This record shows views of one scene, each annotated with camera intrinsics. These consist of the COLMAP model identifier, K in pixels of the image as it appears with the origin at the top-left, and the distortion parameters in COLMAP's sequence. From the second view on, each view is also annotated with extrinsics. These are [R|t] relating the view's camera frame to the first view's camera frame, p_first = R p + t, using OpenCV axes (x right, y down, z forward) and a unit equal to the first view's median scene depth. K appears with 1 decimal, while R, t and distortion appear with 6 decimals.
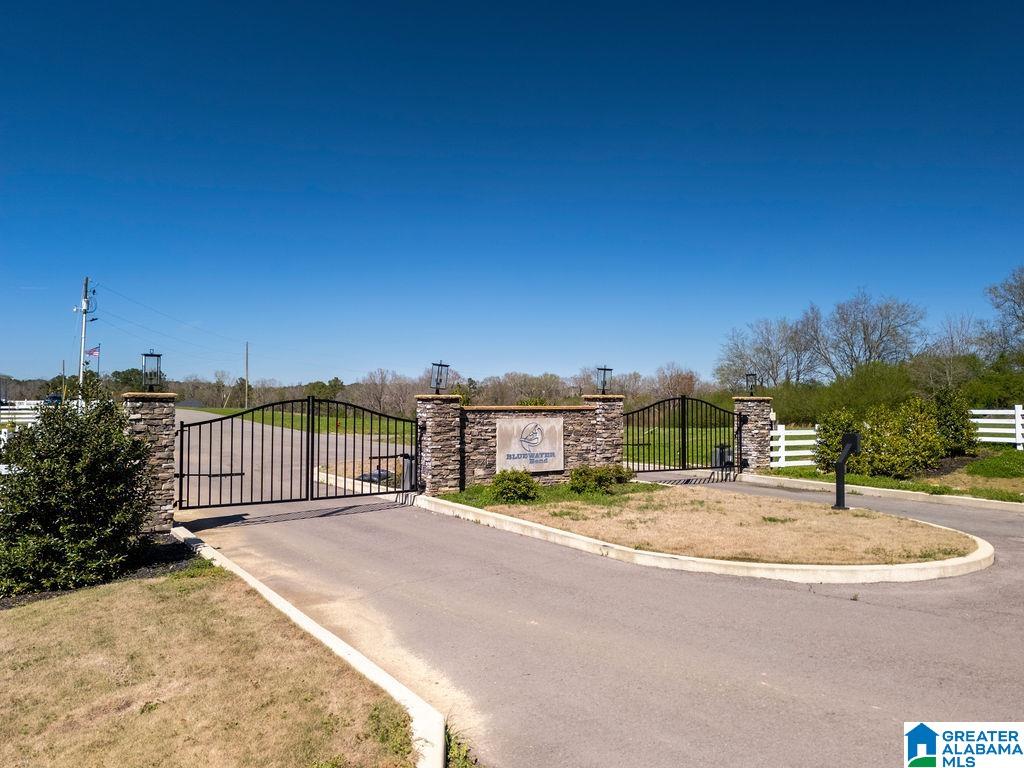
lens RADIAL K [[728.4, 0, 510.3], [0, 728.4, 409.2], [0, 0, 1]] dist [0.090029, -0.084916]
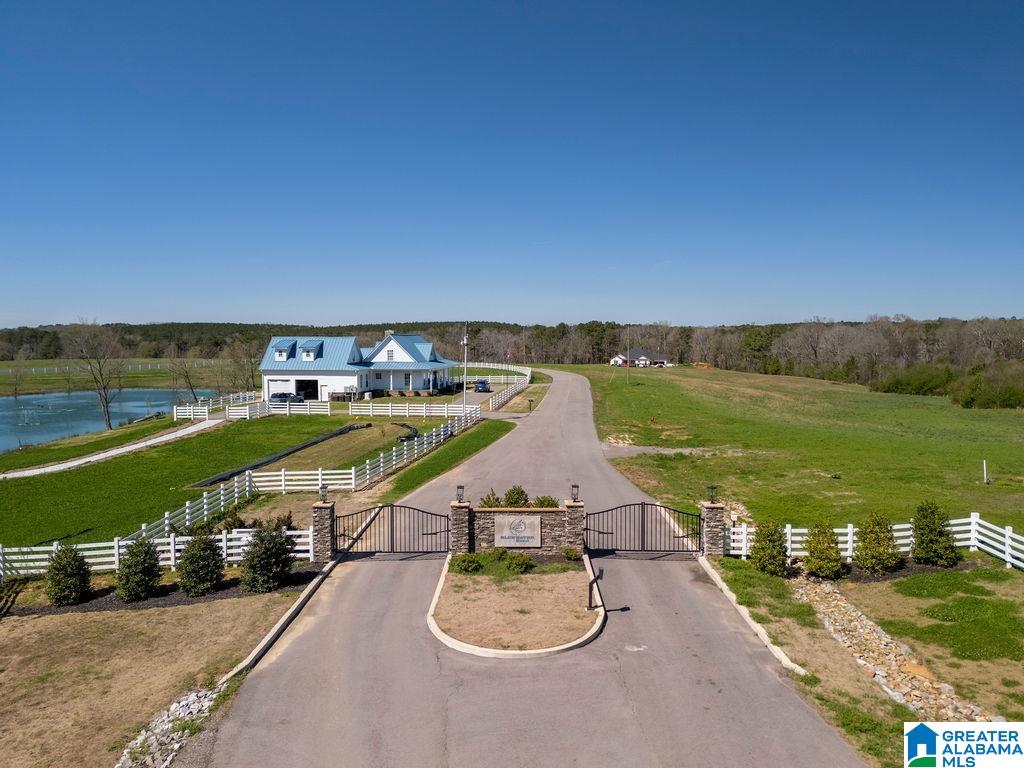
lens RADIAL K [[728.4, 0, 510.3], [0, 728.4, 409.2], [0, 0, 1]] dist [0.090029, -0.084916]
pose [[0.818816, 0.045067, -0.572285, 1.007586], [0.005824, 0.996210, 0.086784, -0.396304], [0.574027, -0.074393, 0.815450, -0.413957]]
